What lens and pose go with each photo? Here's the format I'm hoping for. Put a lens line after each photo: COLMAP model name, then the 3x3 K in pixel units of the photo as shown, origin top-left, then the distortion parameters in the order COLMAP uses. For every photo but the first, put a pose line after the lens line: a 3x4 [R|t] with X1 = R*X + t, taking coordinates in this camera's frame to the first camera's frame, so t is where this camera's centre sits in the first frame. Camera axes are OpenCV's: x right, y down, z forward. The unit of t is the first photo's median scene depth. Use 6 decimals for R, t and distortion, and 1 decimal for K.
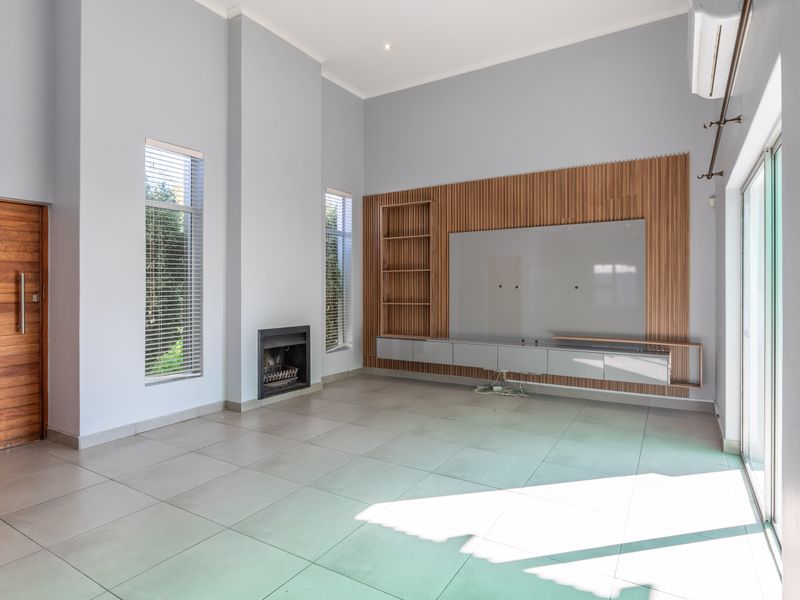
lens RADIAL K [[453.2, 0, 398.7], [0, 453.2, 295.5], [0, 0, 1]] dist [0.000467, -0.000315]
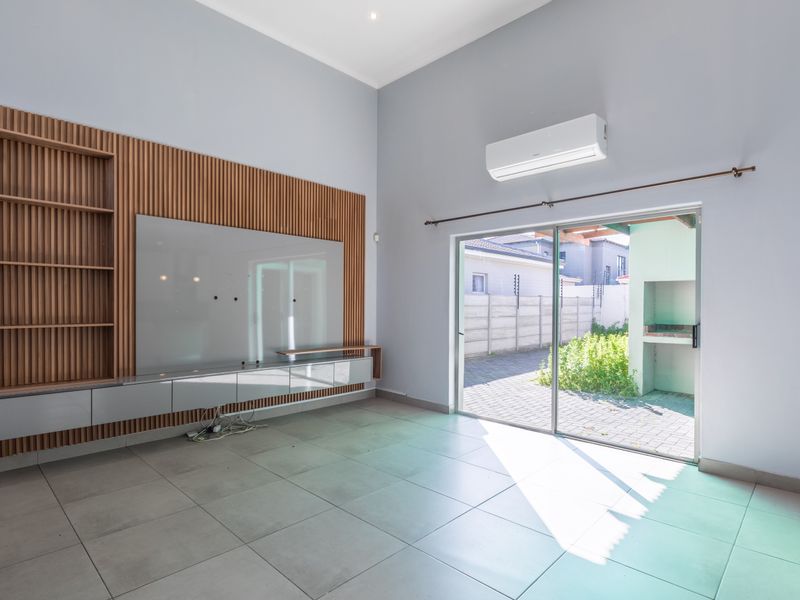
lens RADIAL K [[453.2, 0, 369.0], [0, 453.2, 307.1], [0, 0, 1]] dist [0.000467, -0.000315]
pose [[0.225836, -0.001397, 0.974164, -0.507527], [0.008616, 0.999963, -0.000563, -0.001186], [-0.974127, 0.008521, 0.225839, 0.604602]]
